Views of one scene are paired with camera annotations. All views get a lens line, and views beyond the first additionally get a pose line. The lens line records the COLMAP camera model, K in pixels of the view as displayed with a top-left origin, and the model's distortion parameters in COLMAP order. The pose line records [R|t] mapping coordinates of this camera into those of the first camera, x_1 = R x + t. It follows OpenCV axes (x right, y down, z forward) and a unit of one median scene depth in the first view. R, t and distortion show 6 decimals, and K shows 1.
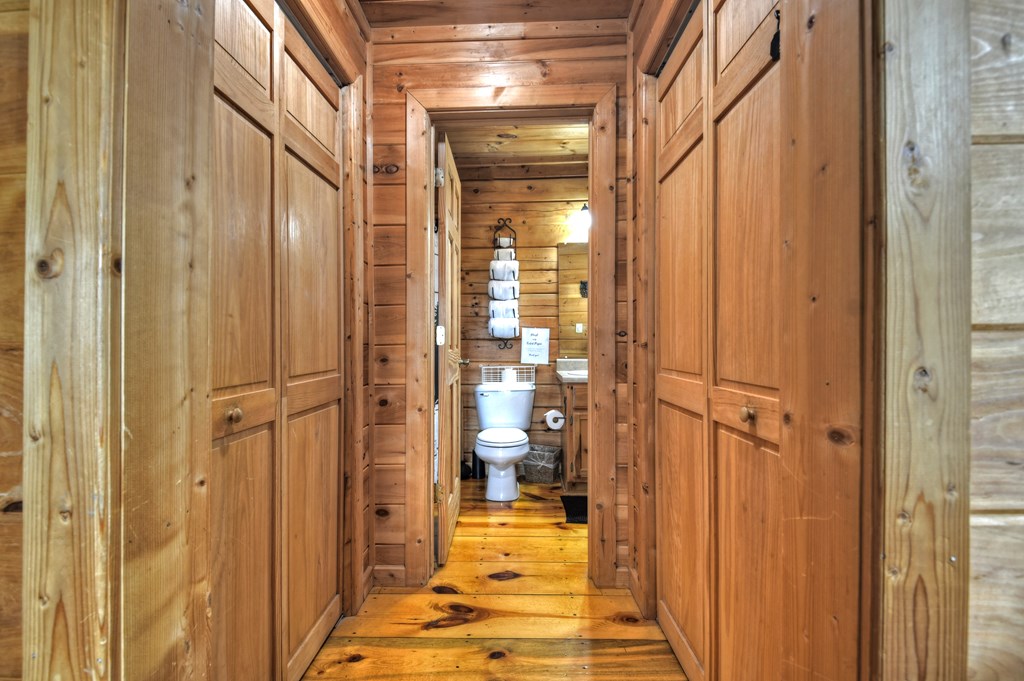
lens RADIAL K [[463.2, 0, 497.7], [0, 463.2, 344.2], [0, 0, 1]] dist [-0.002354, -0.000435]
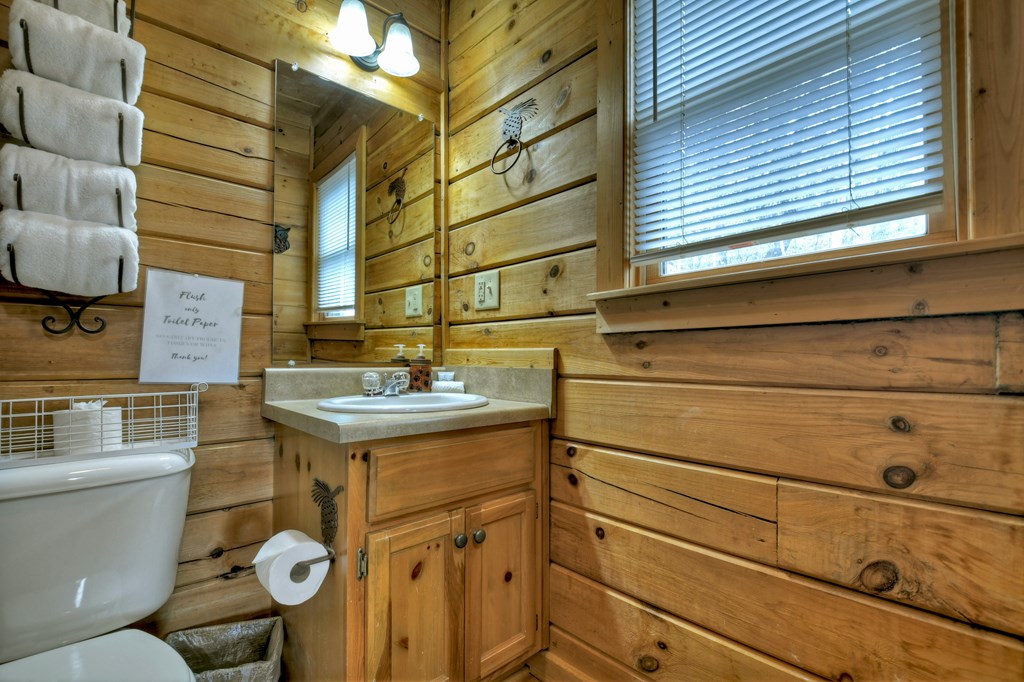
lens RADIAL K [[463.2, 0, 497.7], [0, 463.2, 344.7], [0, 0, 1]] dist [-0.002354, -0.000435]
pose [[0.720133, 0.028054, 0.693269, 0.007514], [-0.001322, 0.999236, -0.039061, 0.027918], [-0.693835, 0.027213, 0.719620, 0.616583]]
